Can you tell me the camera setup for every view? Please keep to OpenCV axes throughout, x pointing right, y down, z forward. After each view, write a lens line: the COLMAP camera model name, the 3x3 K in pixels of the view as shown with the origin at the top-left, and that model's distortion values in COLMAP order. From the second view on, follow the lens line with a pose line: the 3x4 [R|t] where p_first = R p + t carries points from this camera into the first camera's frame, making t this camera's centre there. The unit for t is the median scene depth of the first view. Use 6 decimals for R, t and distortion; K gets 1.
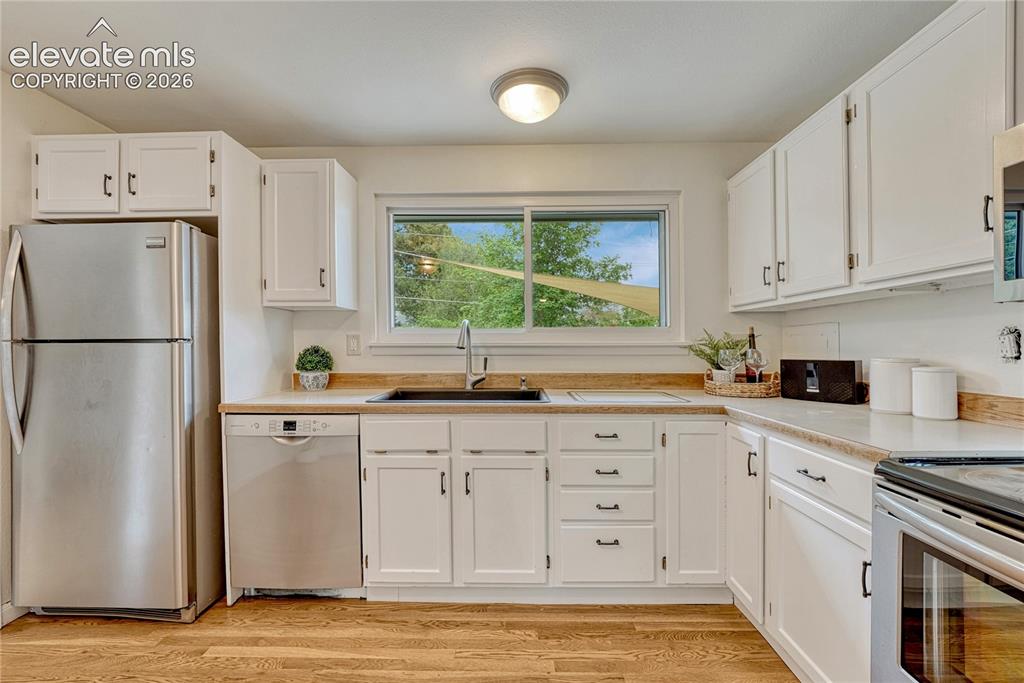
lens RADIAL K [[434.4, 0, 510.6], [0, 434.4, 342.5], [0, 0, 1]] dist [-0.008802, 0.000189]
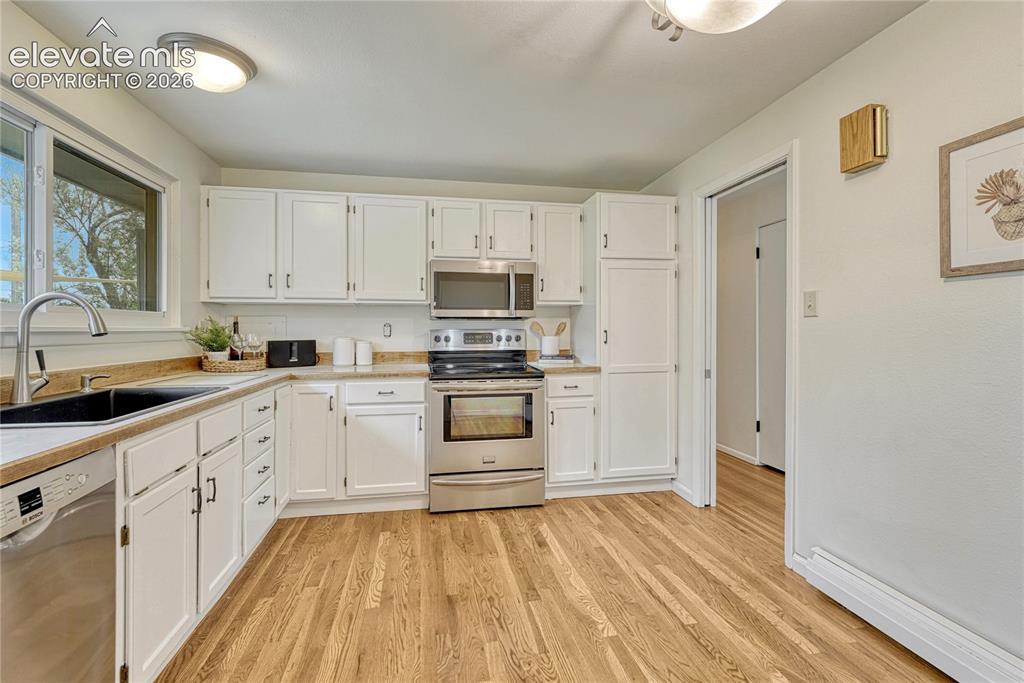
lens RADIAL K [[453.2, 0, 502.9], [0, 453.2, 331.5], [0, 0, 1]] dist [0.001750, 0.000296]
pose [[-0.173462, -0.001700, 0.984839, -1.048262], [-0.005148, 0.999986, 0.000819, 0.003716], [-0.984827, -0.004928, -0.173468, 0.559121]]
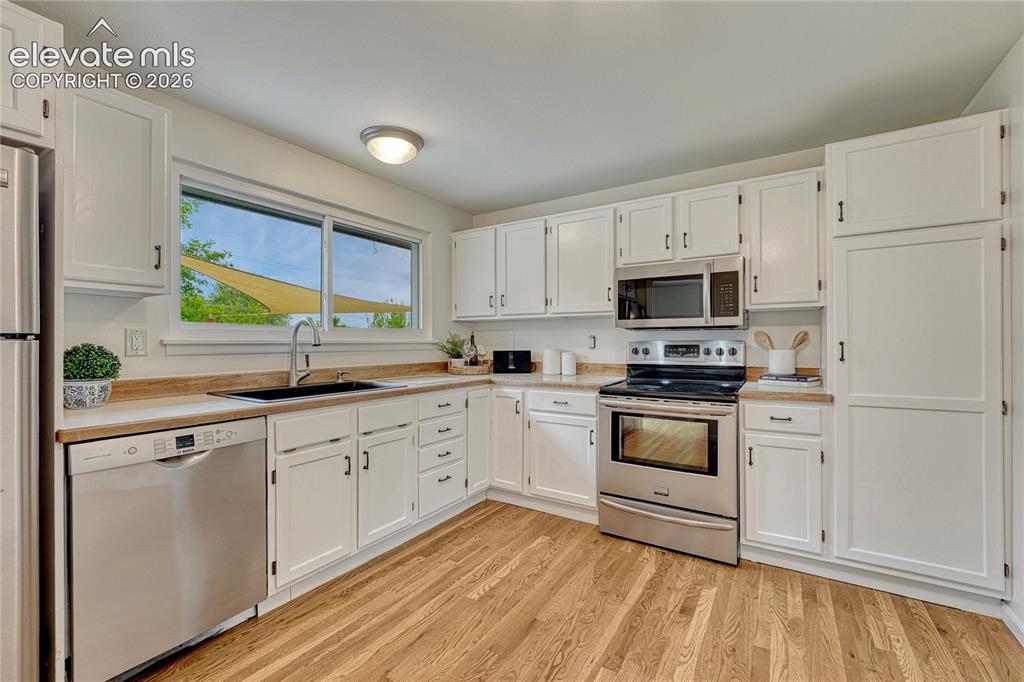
lens RADIAL K [[424.3, 0, 512.0], [0, 424.3, 341.0], [0, 0, 1]] dist [-0.003565, 0.000164]
pose [[0.533115, 0.002508, 0.846039, -0.823680], [-0.004121, 0.999991, -0.000368, 0.000593], [-0.846033, -0.003290, 0.533121, 0.054107]]
